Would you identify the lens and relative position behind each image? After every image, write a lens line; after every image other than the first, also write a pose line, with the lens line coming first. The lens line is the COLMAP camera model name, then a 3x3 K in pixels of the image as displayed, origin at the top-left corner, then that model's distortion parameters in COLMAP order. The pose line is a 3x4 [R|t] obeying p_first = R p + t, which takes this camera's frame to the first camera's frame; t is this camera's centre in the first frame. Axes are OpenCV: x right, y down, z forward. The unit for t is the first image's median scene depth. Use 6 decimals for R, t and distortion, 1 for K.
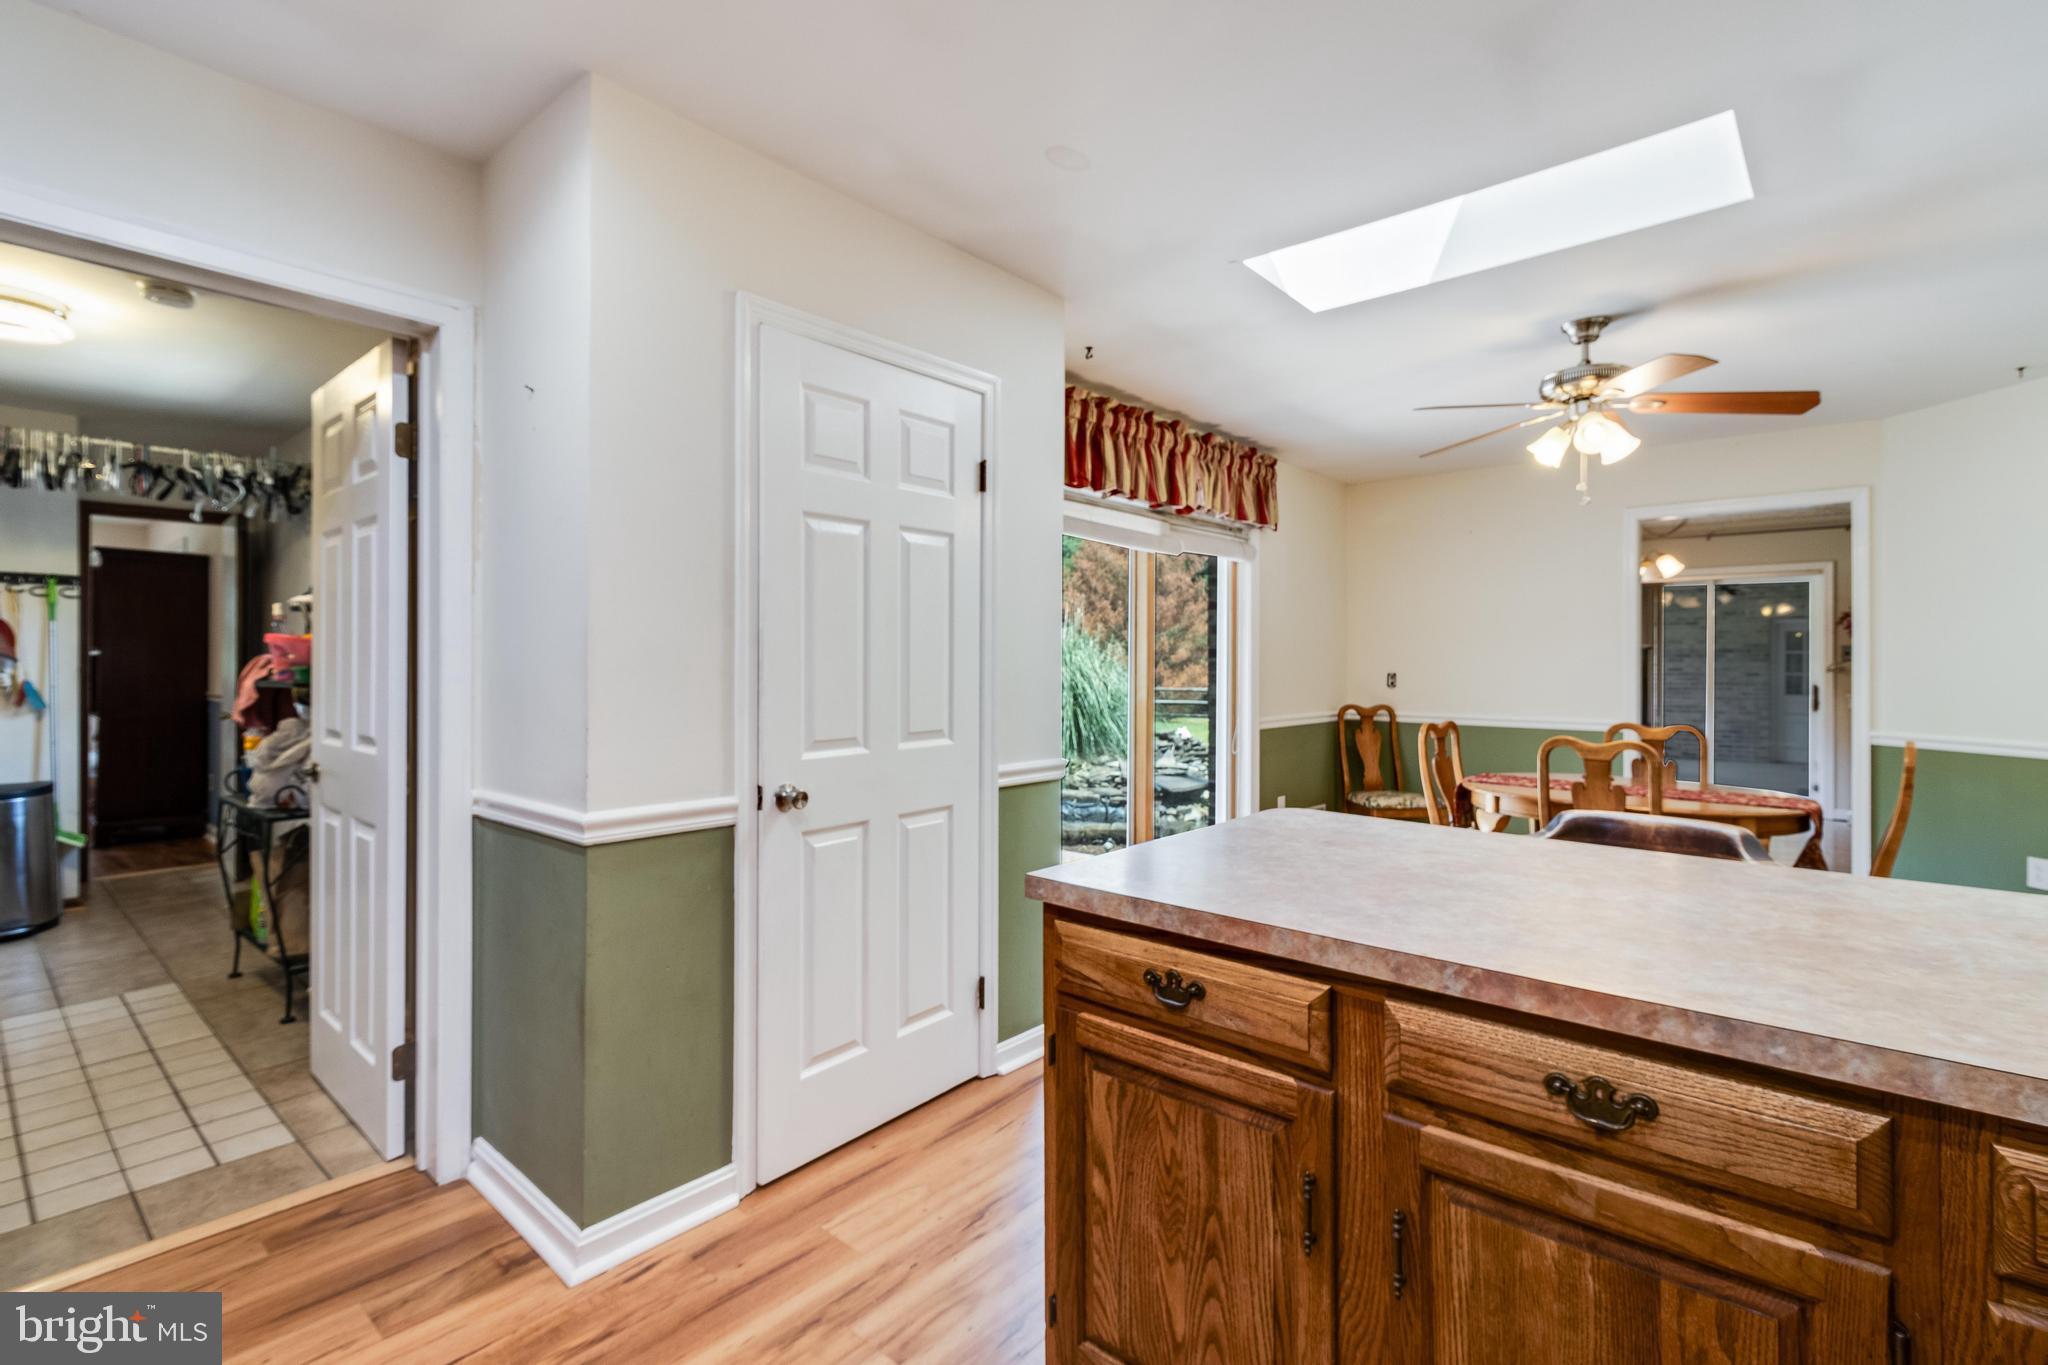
lens RADIAL K [[938.7, 0, 1031.0], [0, 938.7, 658.2], [0, 0, 1]] dist [0.003810, -0.000521]
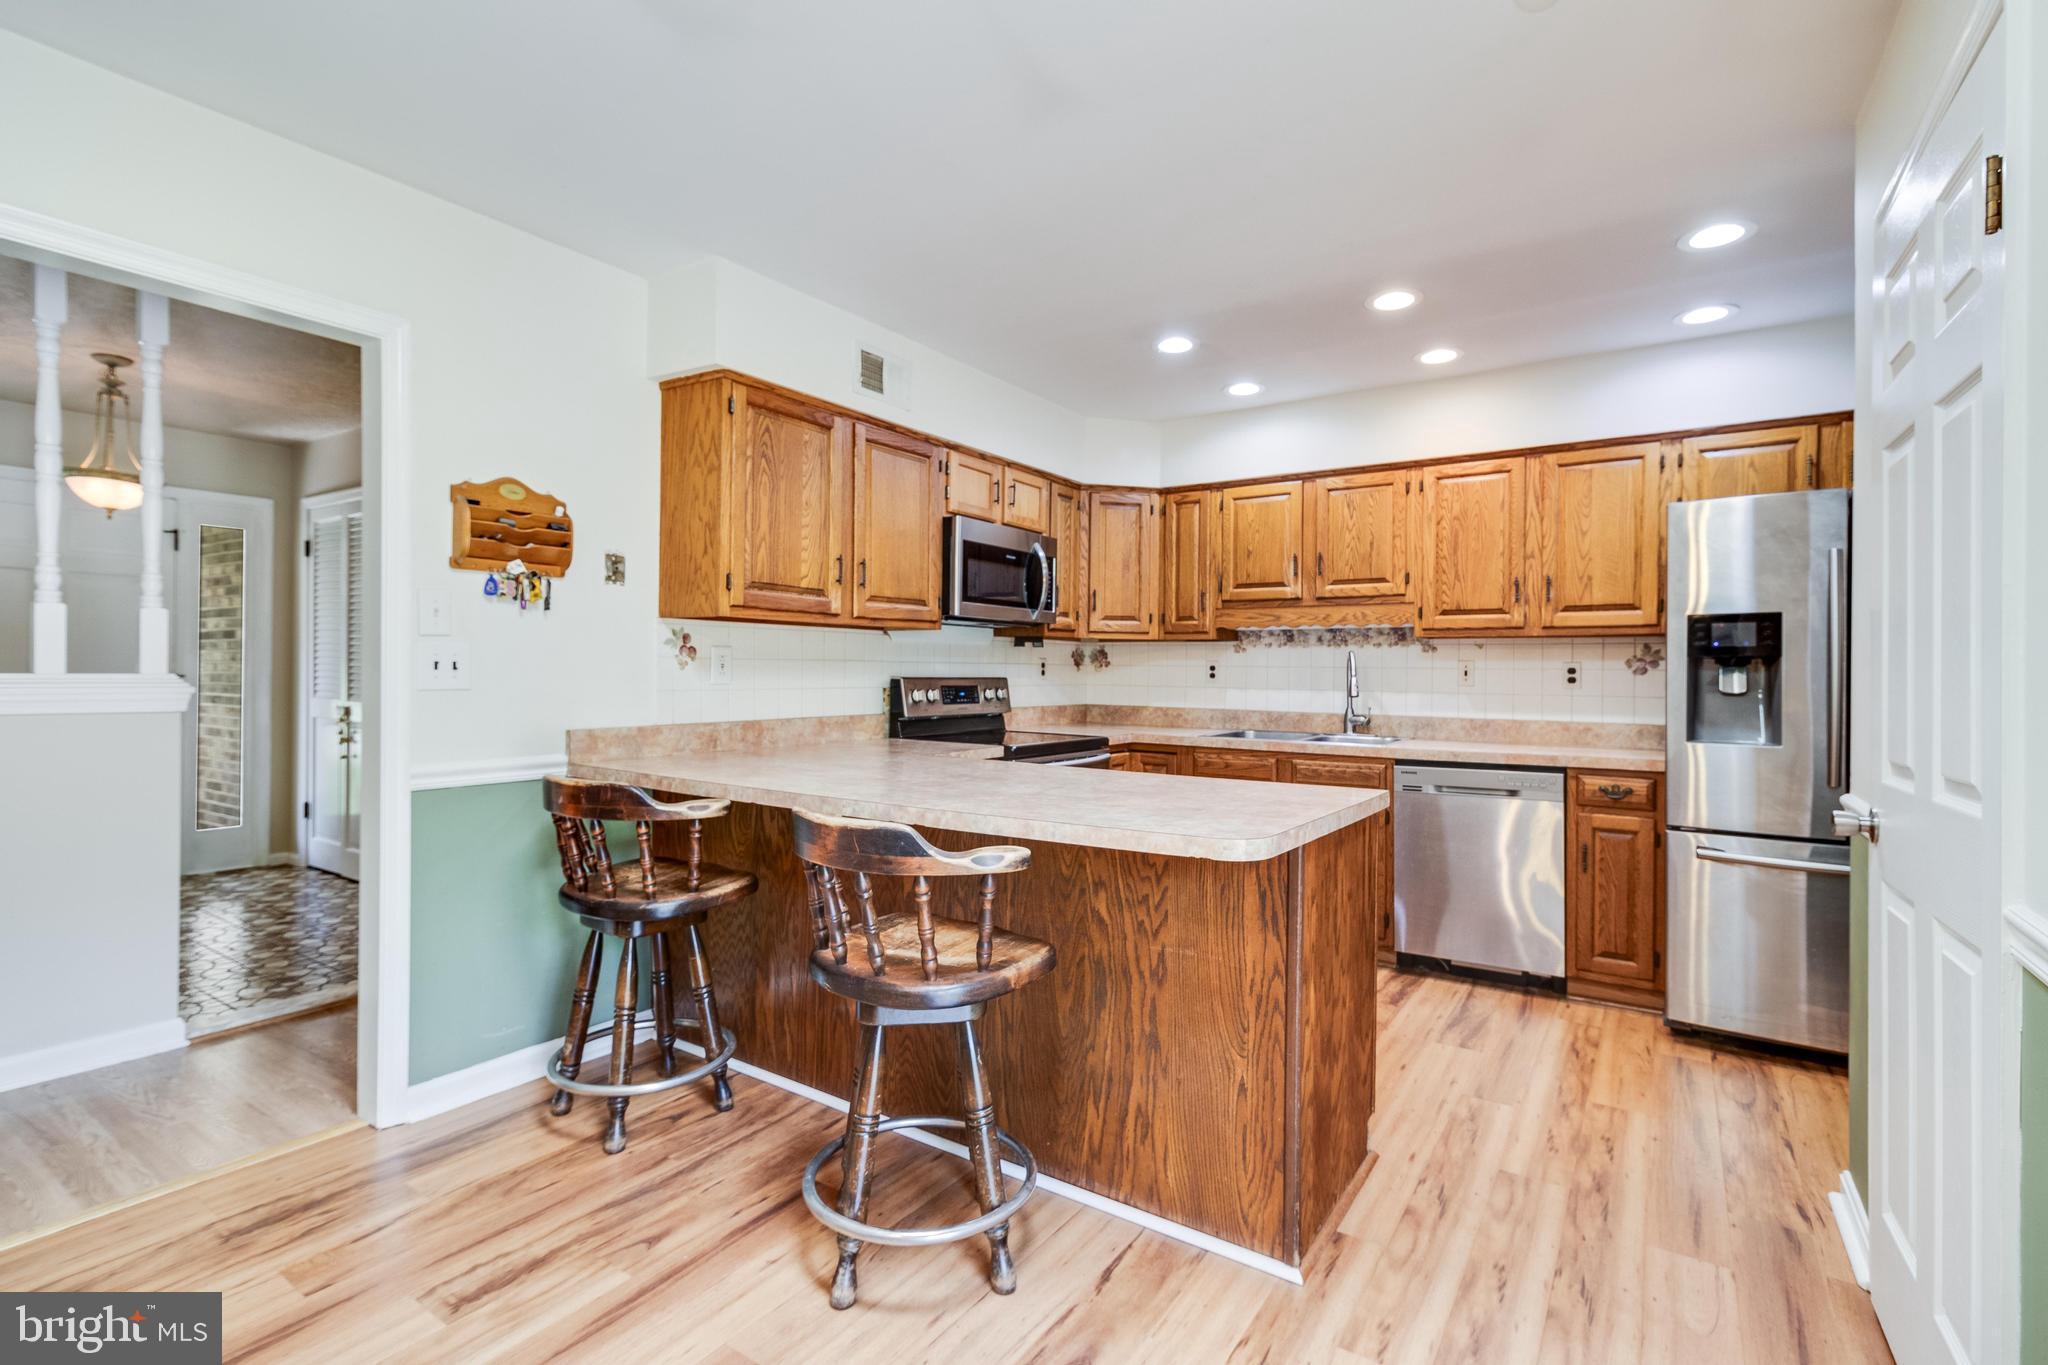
lens RADIAL K [[938.0, 0, 1037.5], [0, 938.0, 672.4], [0, 0, 1]] dist [0.007577, 0.000800]
pose [[-0.992092, -0.011811, -0.124957, 0.528668], [-0.011614, 0.999930, -0.002306, 0.031209], [0.124975, -0.000837, -0.992159, 1.705036]]
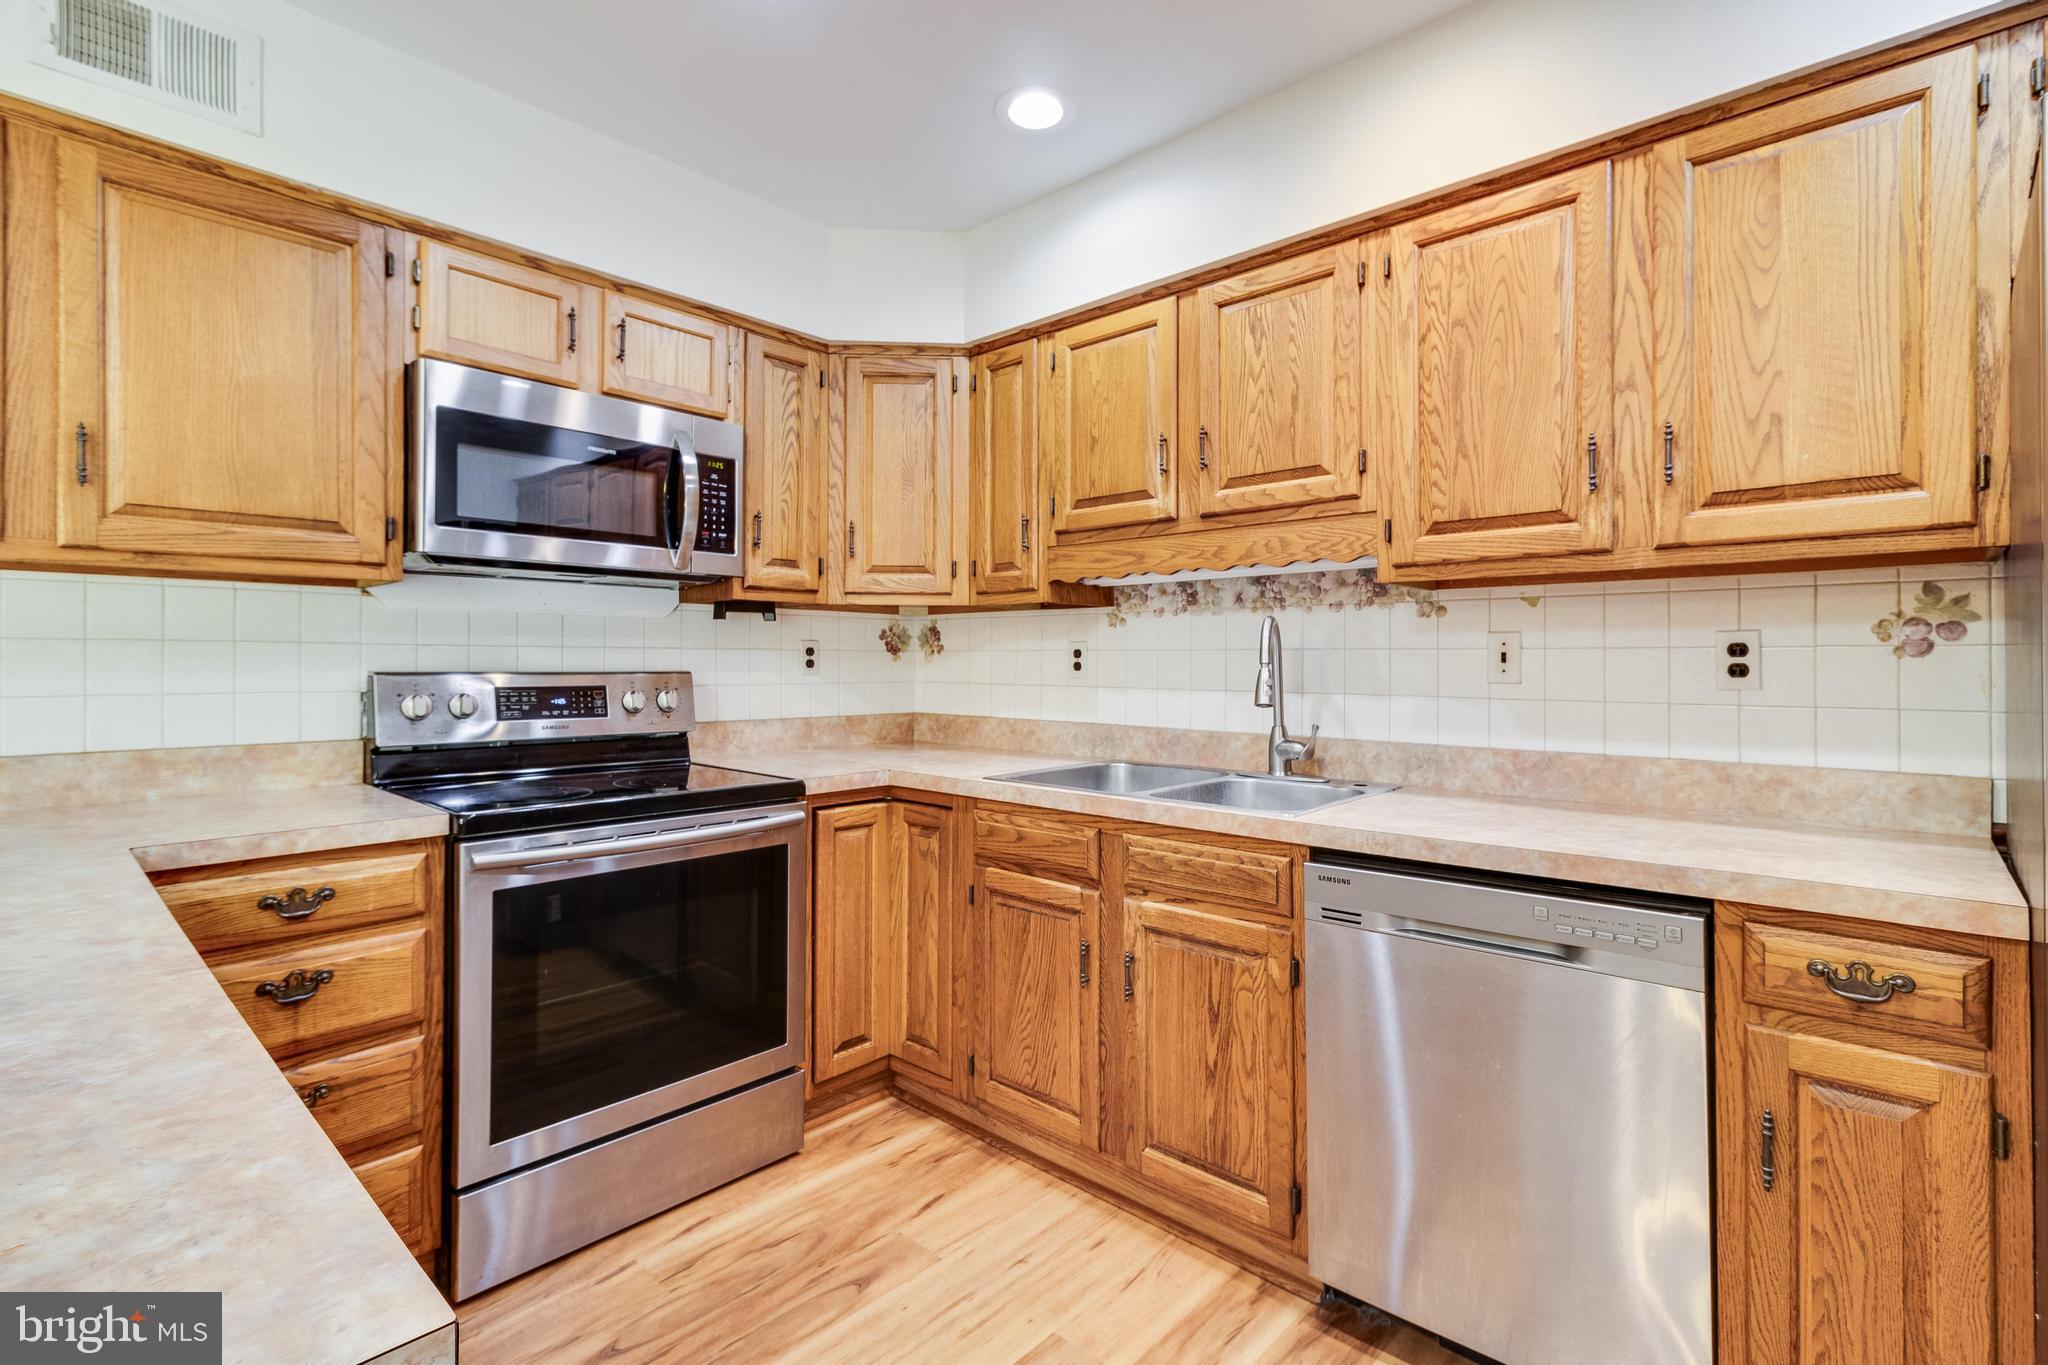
lens RADIAL K [[938.7, 0, 1031.0], [0, 938.7, 658.2], [0, 0, 1]] dist [0.003810, -0.000521]
pose [[-0.999658, -0.004457, 0.025757, -0.123523], [-0.004691, 0.999948, -0.009004, 0.029886], [-0.025716, -0.009122, -0.999628, 0.871824]]
